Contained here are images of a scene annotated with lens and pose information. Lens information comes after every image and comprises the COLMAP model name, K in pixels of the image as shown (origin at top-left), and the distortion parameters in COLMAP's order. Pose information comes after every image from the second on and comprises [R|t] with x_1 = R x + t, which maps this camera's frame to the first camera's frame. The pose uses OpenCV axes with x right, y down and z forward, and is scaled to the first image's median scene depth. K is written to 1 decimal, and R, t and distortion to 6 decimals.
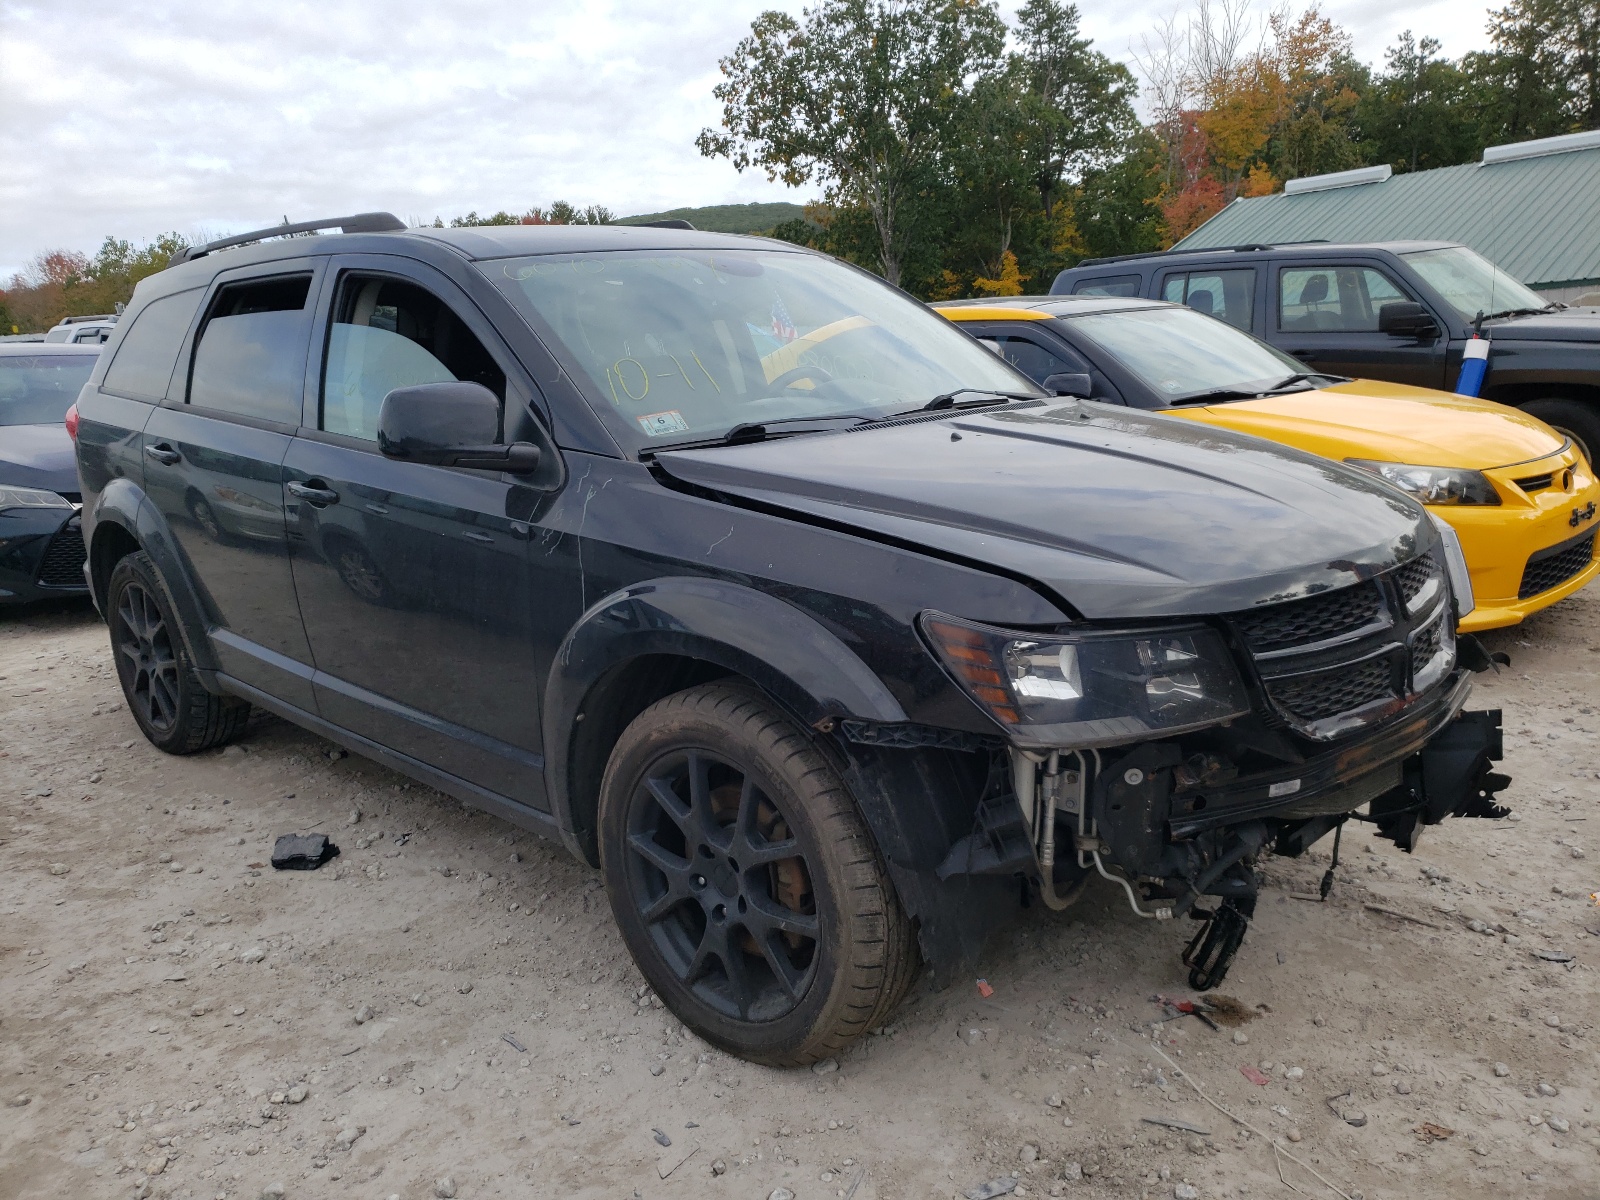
lens RADIAL K [[1220.0, 0, 800.3], [0, 1220.0, 709.5], [0, 0, 1]] dist [-0.028118, 0.093648]
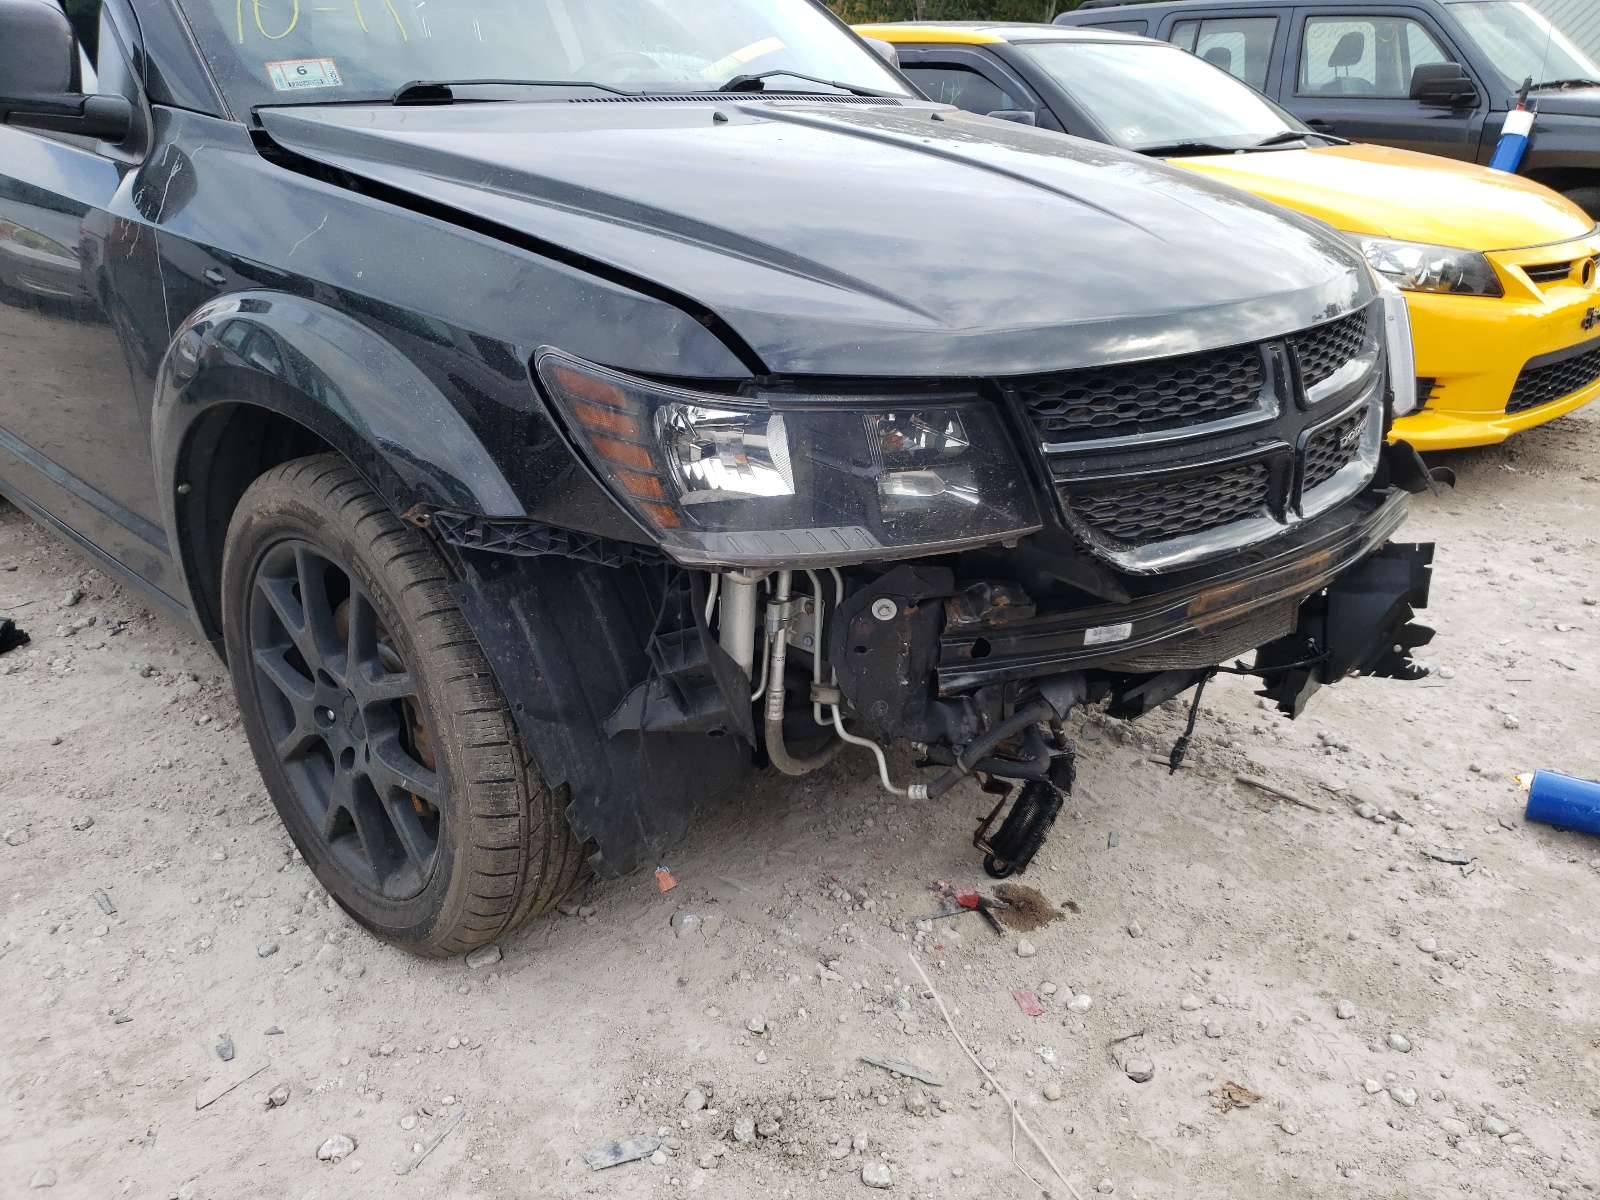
lens RADIAL K [[1166.0, 0, 800.2], [0, 1166.0, 694.7], [0, 0, 1]] dist [0.000540, 0.025302]
pose [[0.998417, 0.055058, -0.011517, 0.221192], [-0.052508, 0.985684, 0.160219, -0.003256], [0.020173, -0.159360, 0.987014, 0.289799]]
